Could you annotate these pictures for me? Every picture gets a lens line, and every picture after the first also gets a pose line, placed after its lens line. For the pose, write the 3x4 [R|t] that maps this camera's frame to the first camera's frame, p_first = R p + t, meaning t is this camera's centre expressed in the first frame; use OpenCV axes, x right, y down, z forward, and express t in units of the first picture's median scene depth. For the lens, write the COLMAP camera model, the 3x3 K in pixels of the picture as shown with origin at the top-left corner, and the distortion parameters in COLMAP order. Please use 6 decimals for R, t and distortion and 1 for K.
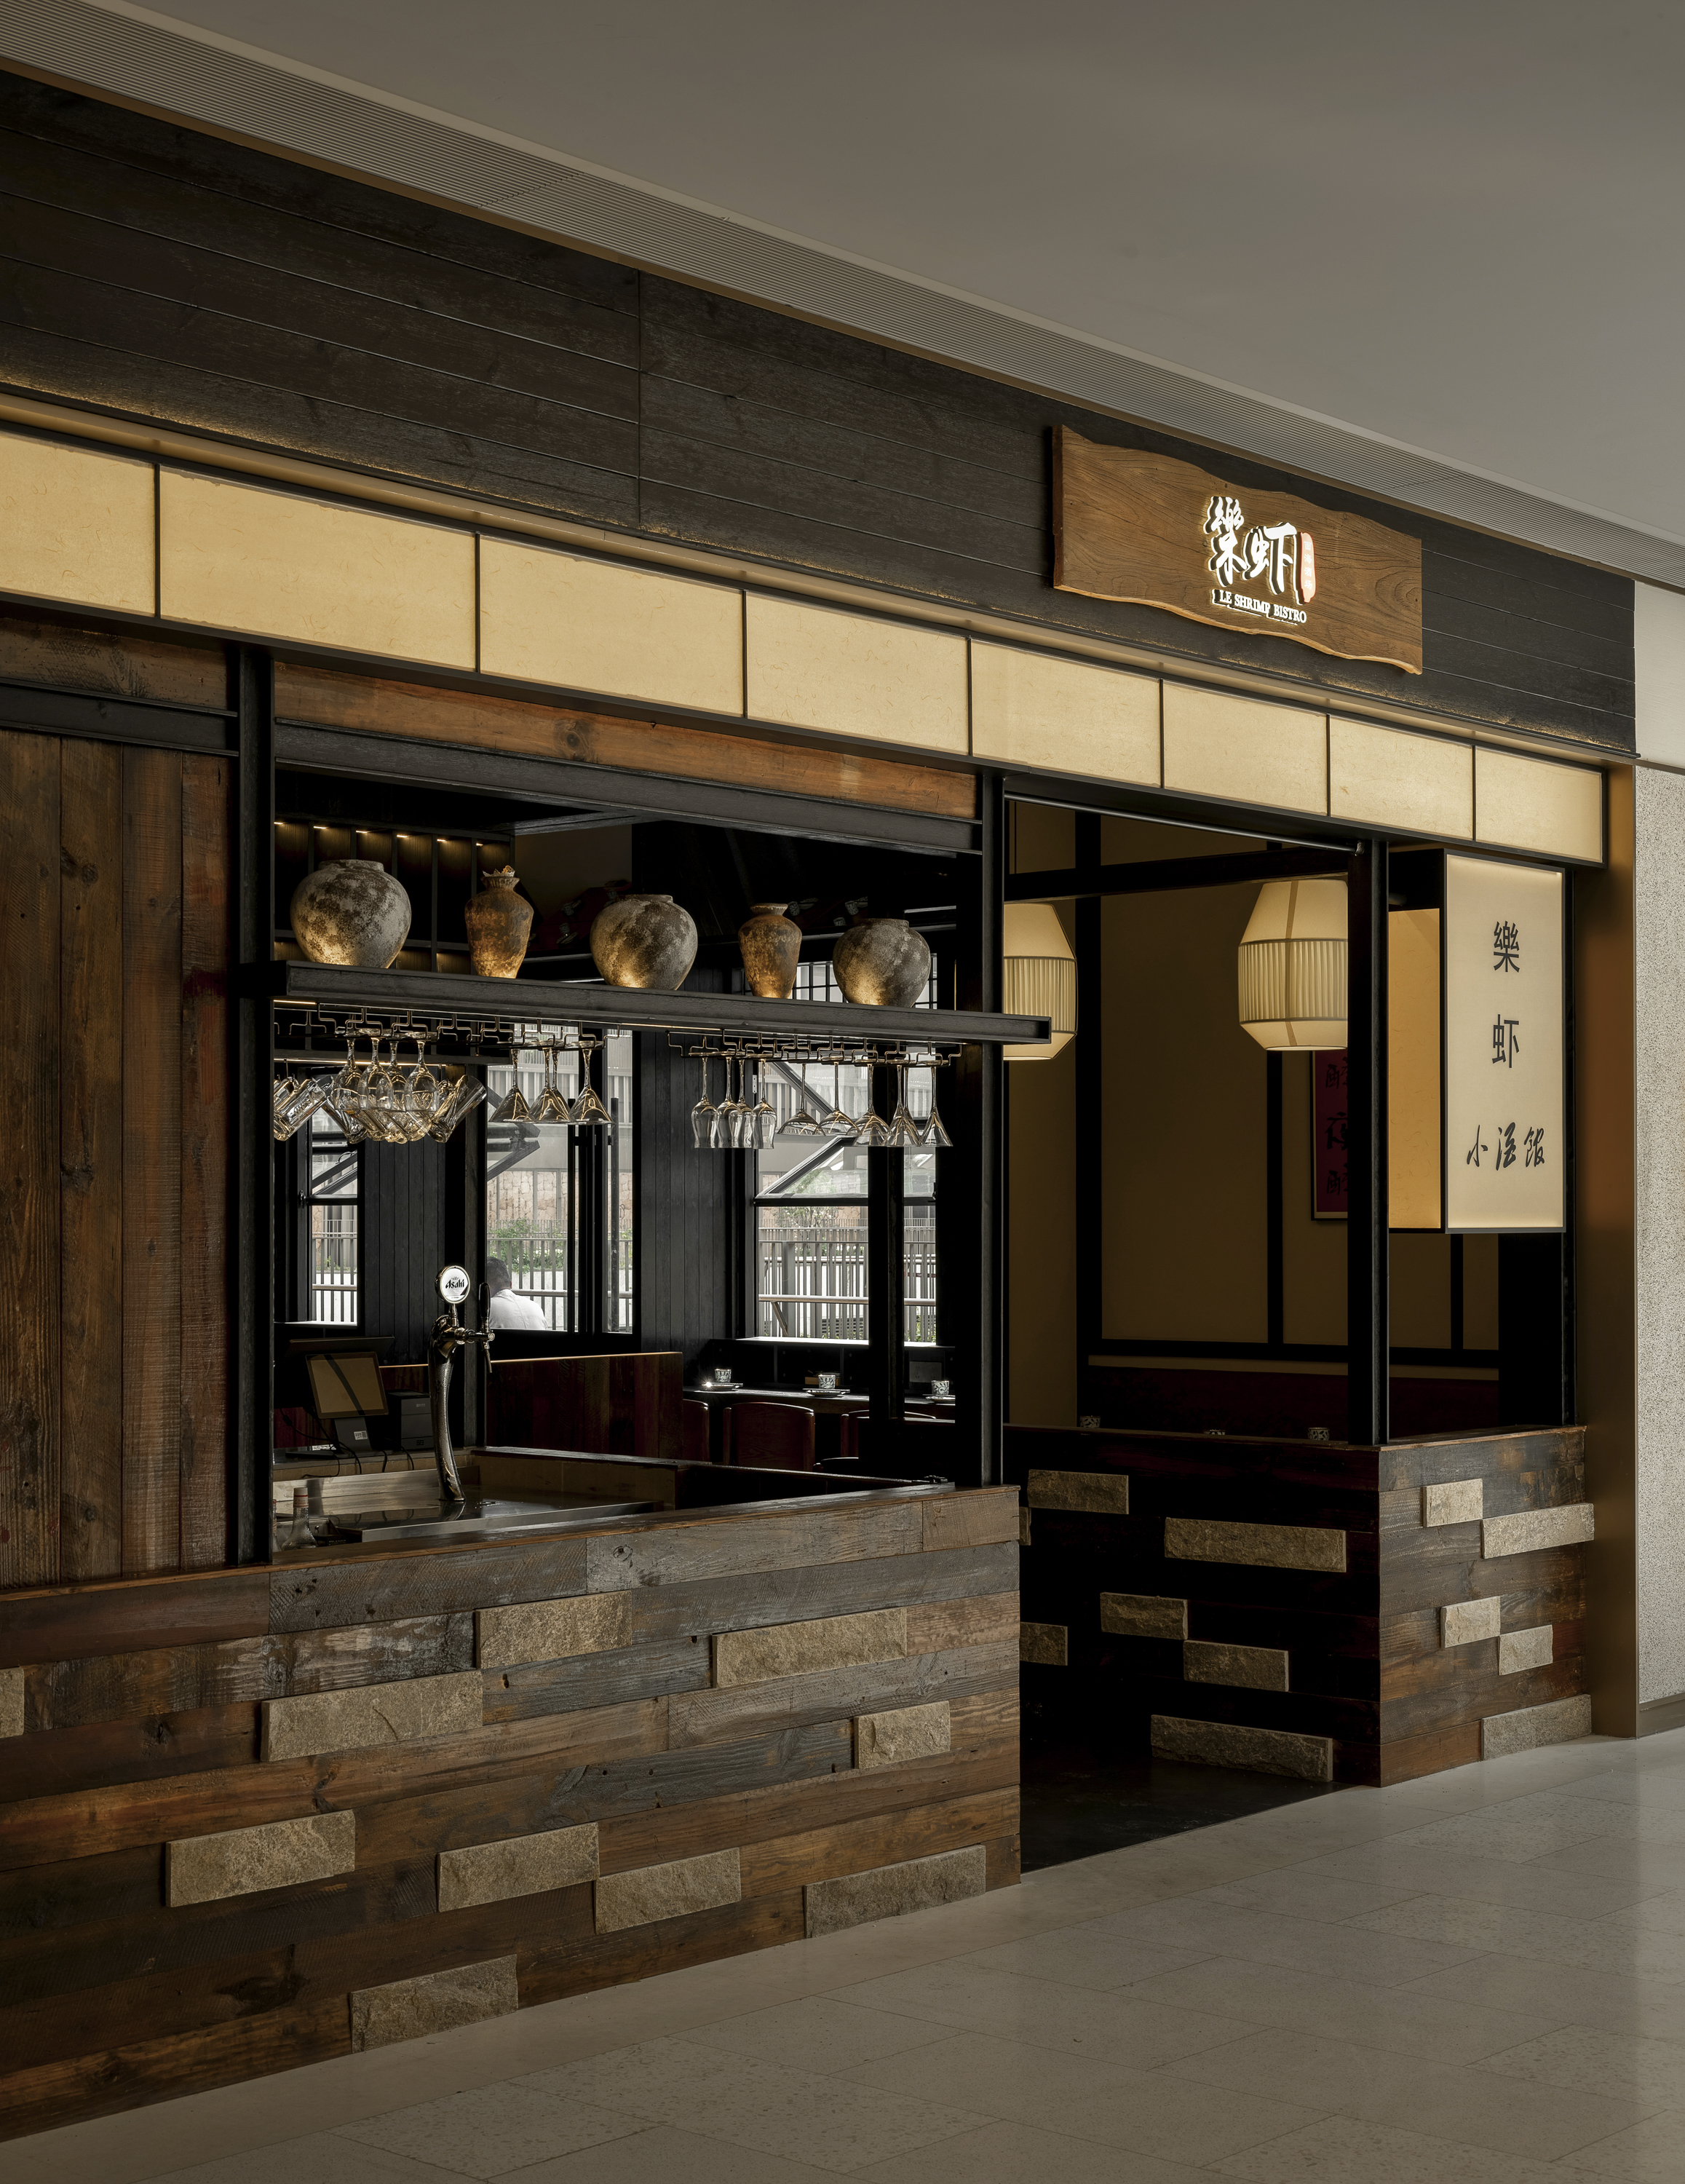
lens RADIAL K [[3124.9, 0, 842.4], [0, 3124.9, 1177.2], [0, 0, 1]] dist [0.003491, 0.019608]
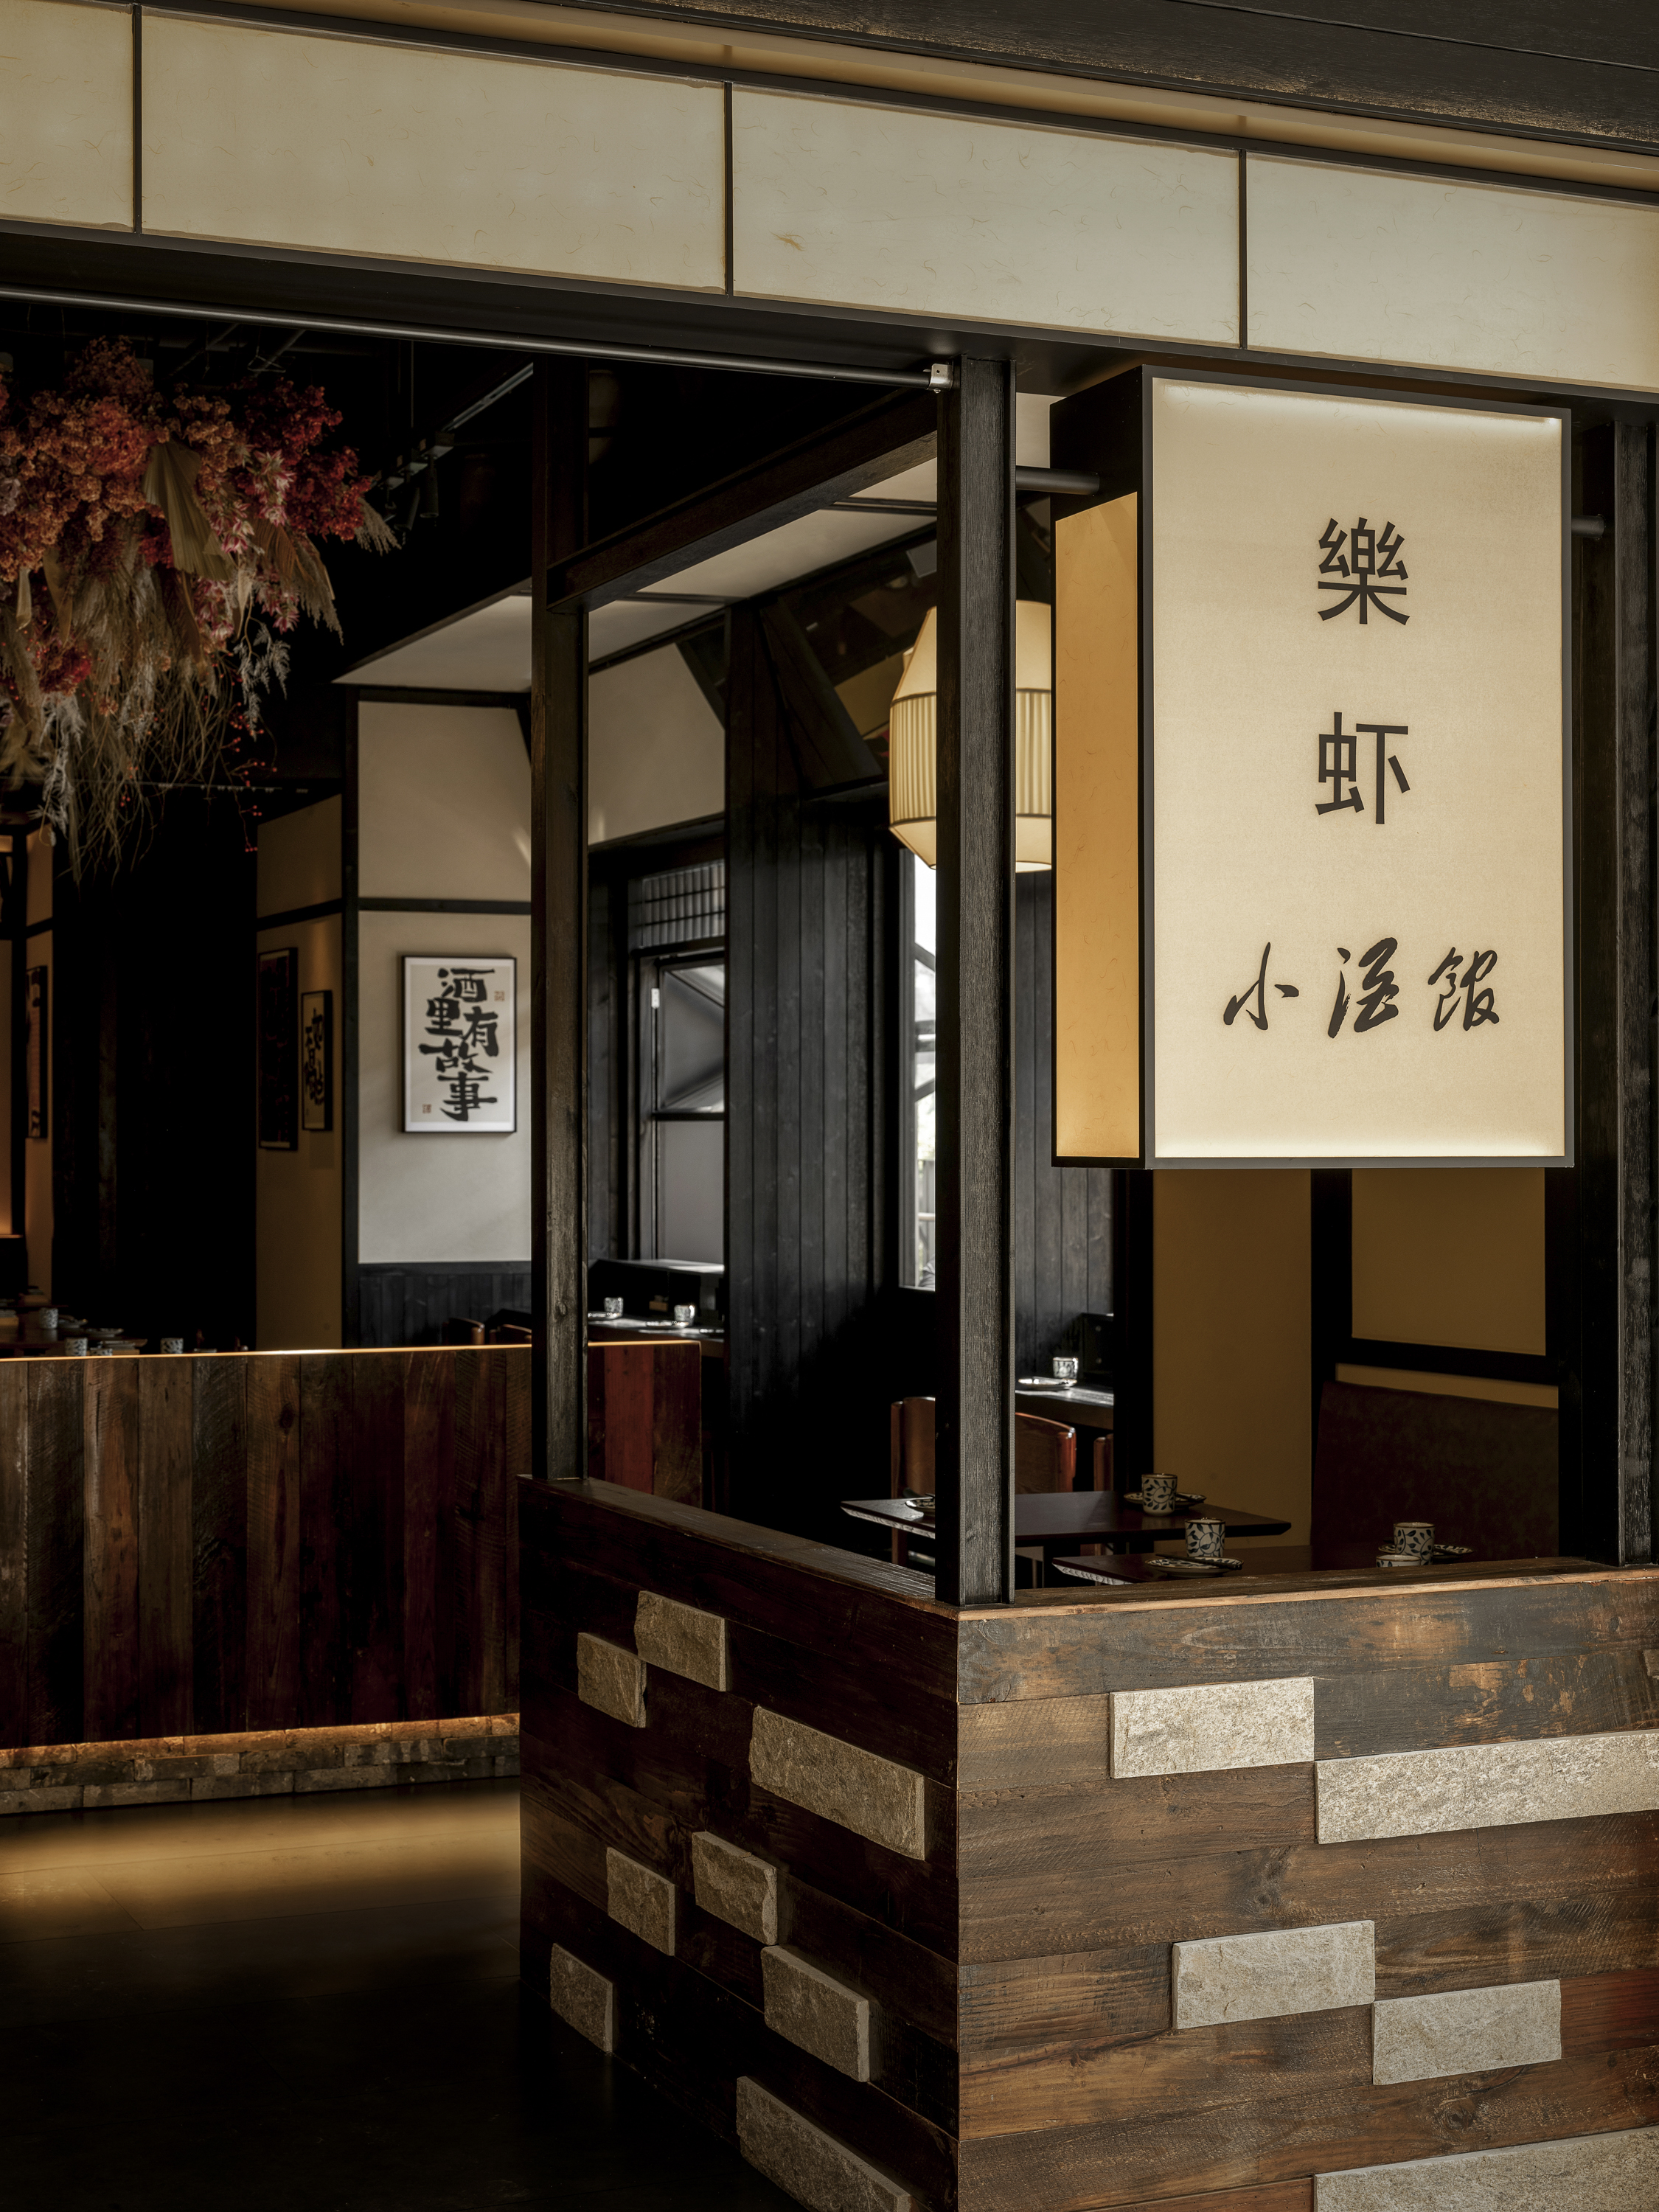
lens RADIAL K [[3291.7, 0, 829.5], [0, 3291.7, 1106.0], [0, 0, 1]] dist [0.022230, -0.088065]
pose [[0.903570, -0.002884, -0.428431, 0.354963], [0.003529, 0.999994, 0.000711, 0.007662], [0.428426, -0.002155, 0.903574, 0.508231]]
